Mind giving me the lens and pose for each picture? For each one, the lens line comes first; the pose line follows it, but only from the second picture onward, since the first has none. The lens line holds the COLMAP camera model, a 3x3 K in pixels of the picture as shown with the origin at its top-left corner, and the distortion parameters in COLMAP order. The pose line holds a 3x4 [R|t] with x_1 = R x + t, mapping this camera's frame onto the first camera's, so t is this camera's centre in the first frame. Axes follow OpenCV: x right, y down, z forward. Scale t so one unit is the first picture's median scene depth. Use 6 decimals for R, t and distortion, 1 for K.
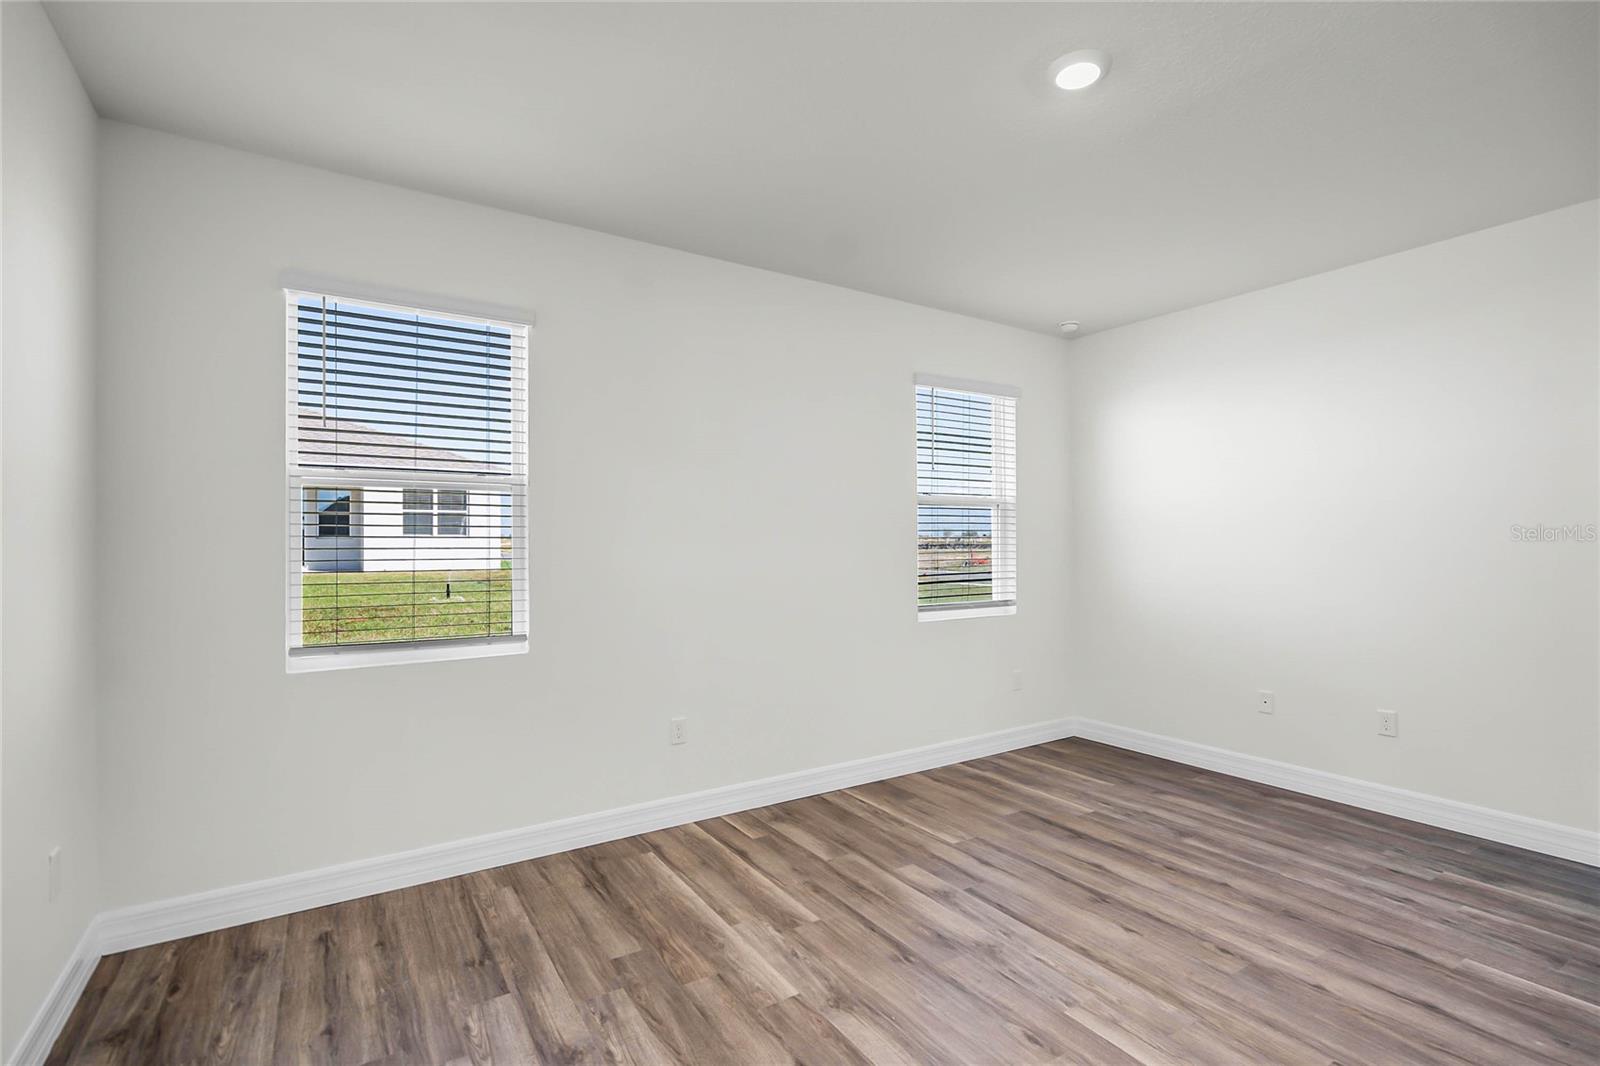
lens RADIAL K [[732.3, 0, 804.5], [0, 732.3, 509.0], [0, 0, 1]] dist [-0.002564, 0.000544]
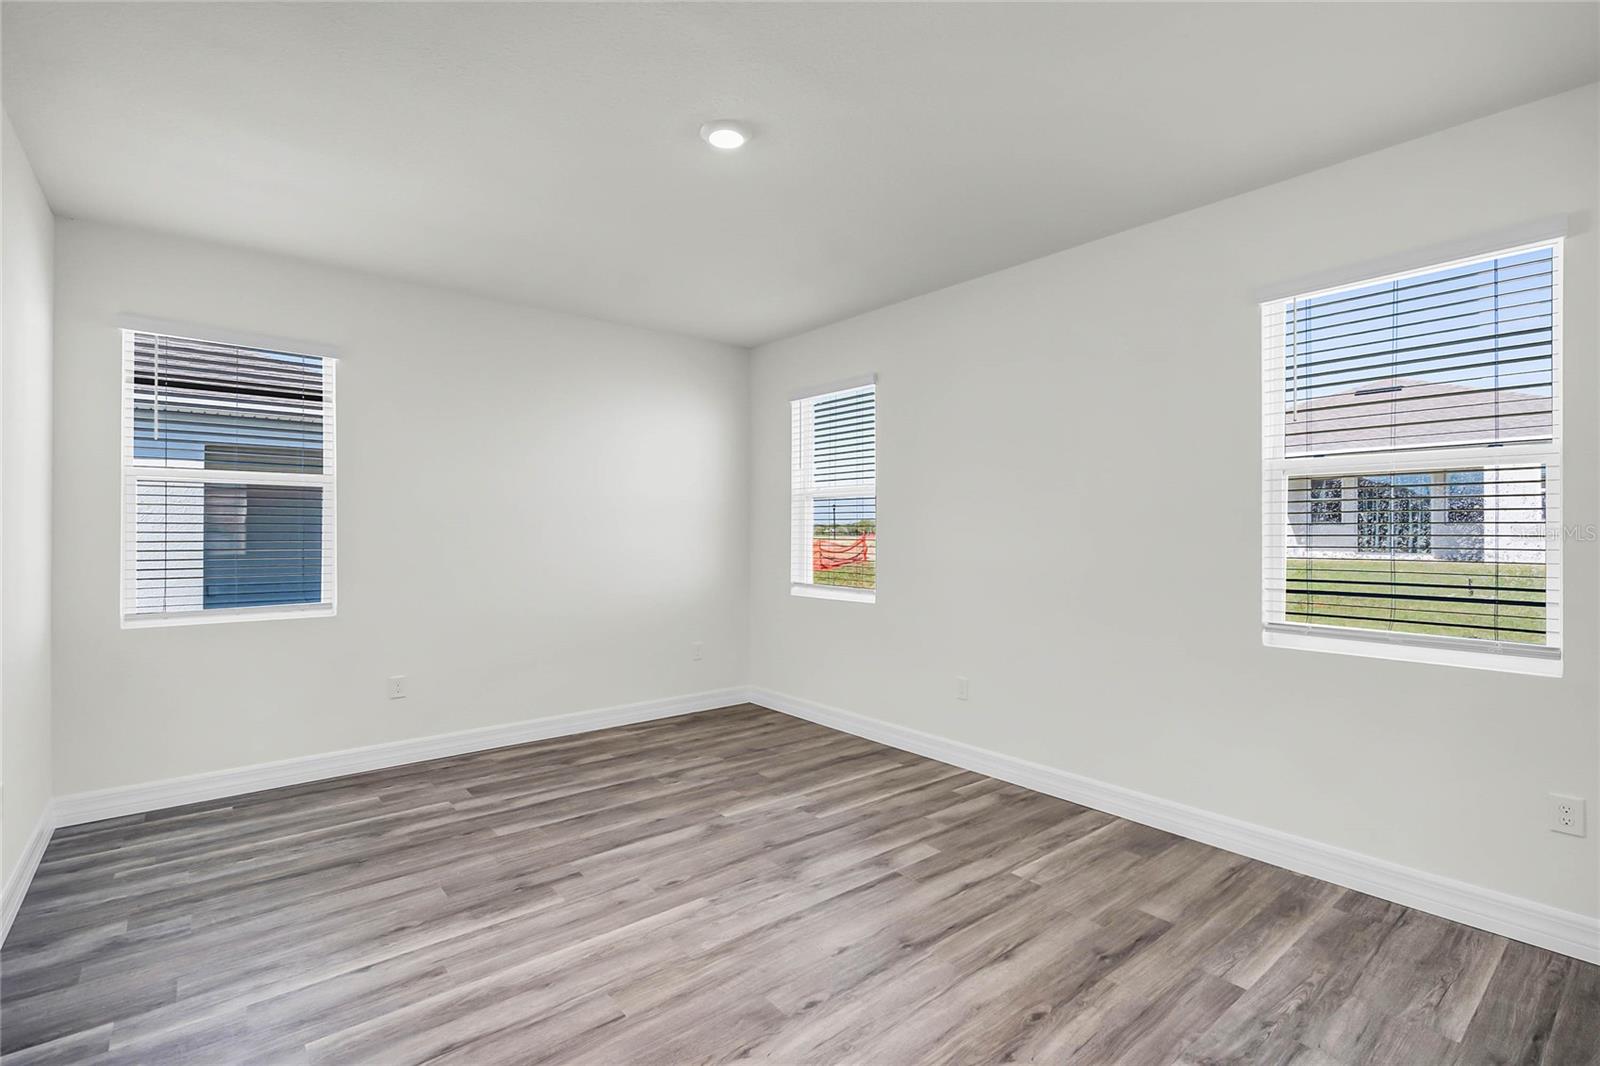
lens RADIAL K [[742.7, 0, 800.0], [0, 742.7, 533.0], [0, 0, 1]] dist [-0.001224, 0.000118]
pose [[0.114517, 0.009107, -0.993380, 1.099429], [0.046101, 0.998832, 0.014472, 0.030179], [0.992351, -0.047453, 0.113963, 0.701392]]
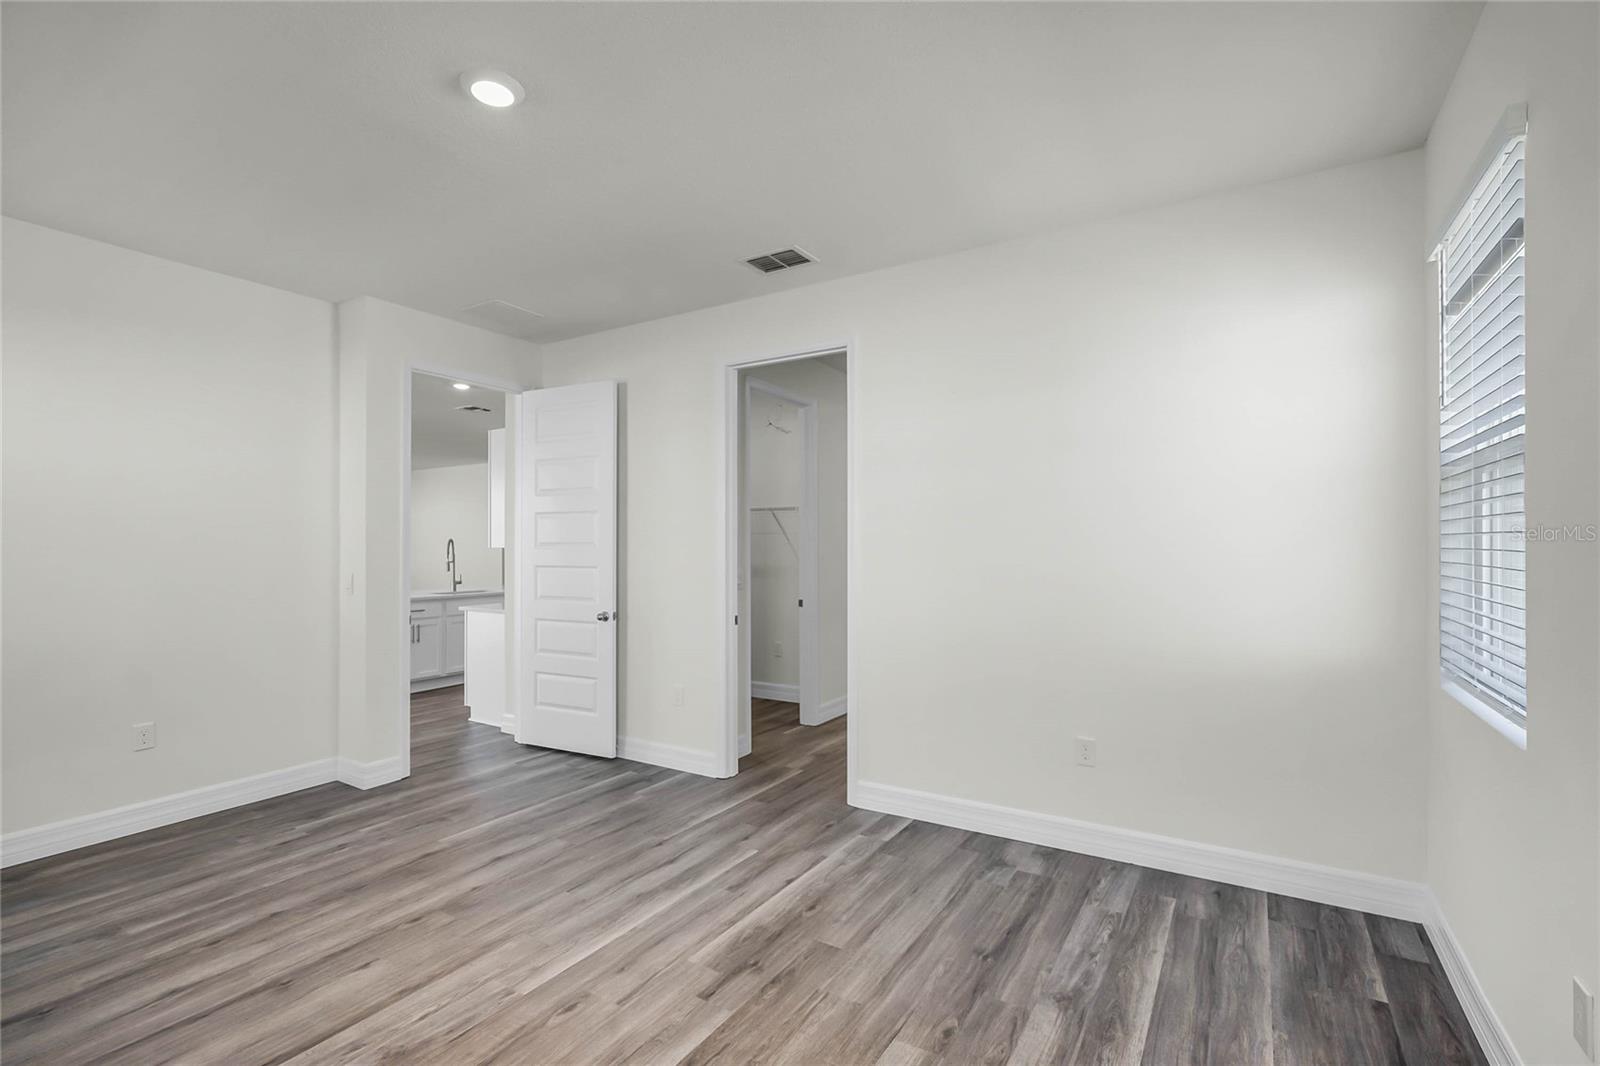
lens RADIAL K [[722.1, 0, 801.8], [0, 722.1, 547.1], [0, 0, 1]] dist [-0.001758, -0.000126]
pose [[-0.428642, 0.006480, 0.903451, -0.497966], [-0.037348, 0.998992, -0.024885, 0.041654], [-0.902702, -0.044408, -0.427968, 0.741098]]
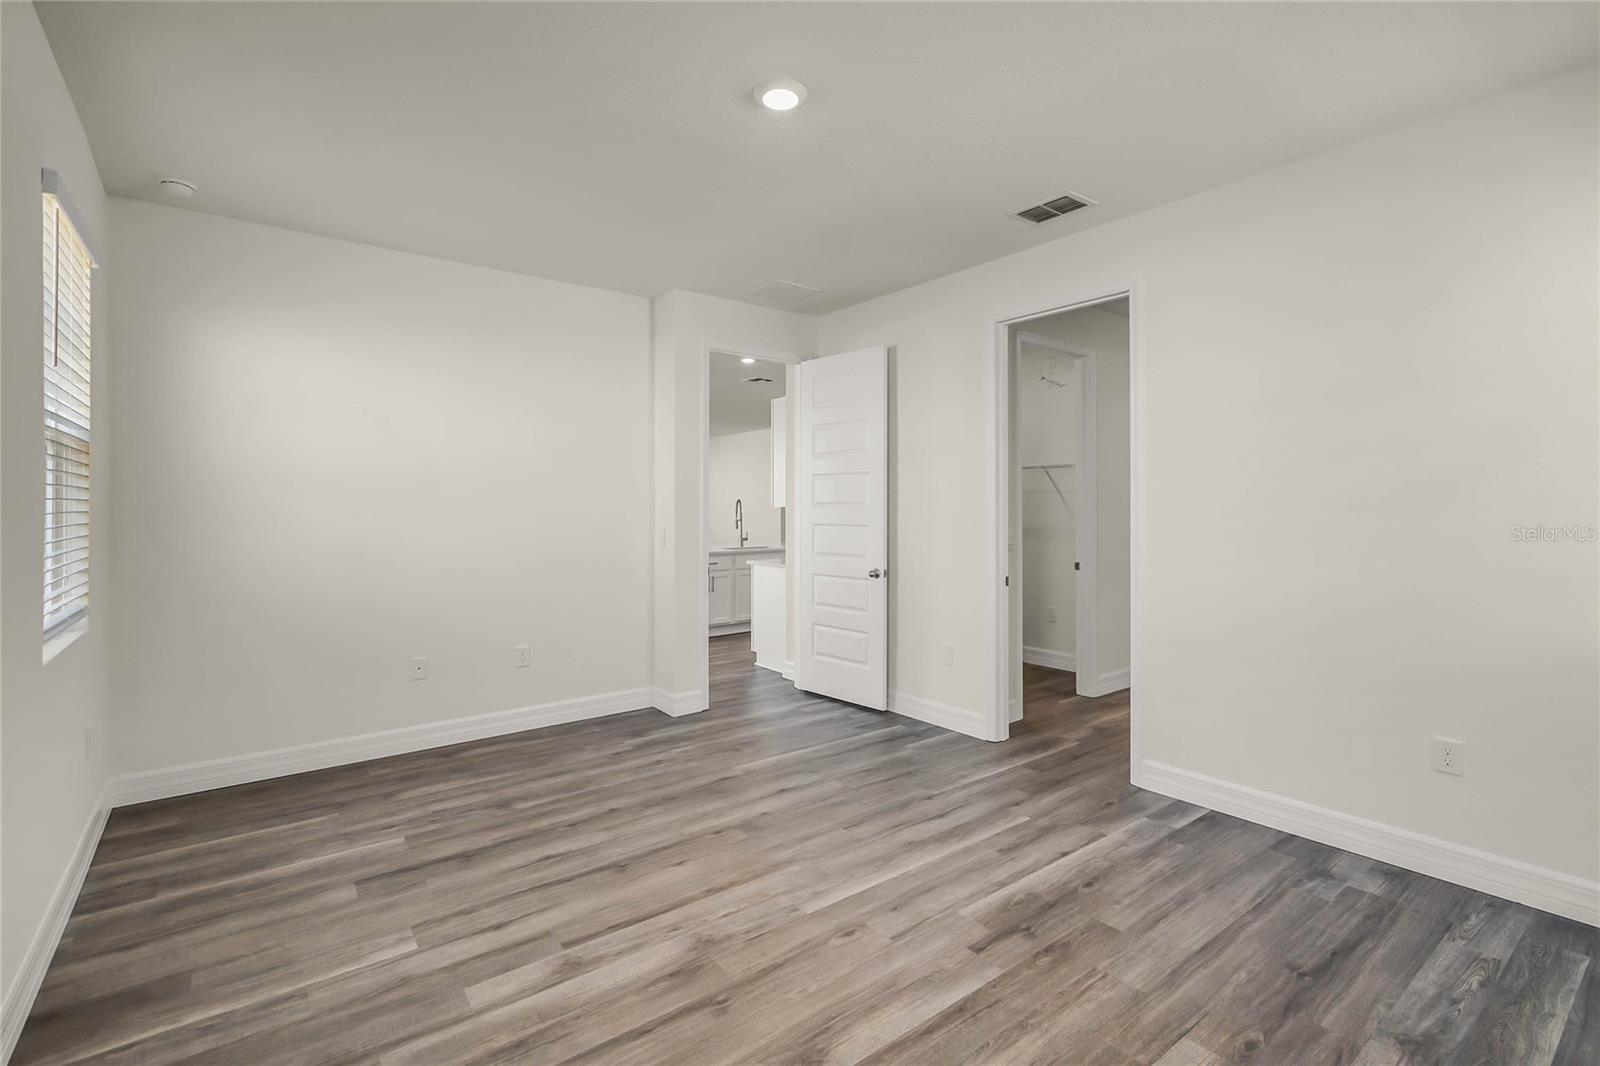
lens RADIAL K [[732.3, 0, 804.5], [0, 732.3, 509.0], [0, 0, 1]] dist [-0.002564, 0.000544]
pose [[-0.084401, 0.004166, 0.996423, -0.525479], [-0.043845, 0.999007, -0.007891, 0.043609], [-0.995467, -0.044354, -0.084135, 0.753737]]
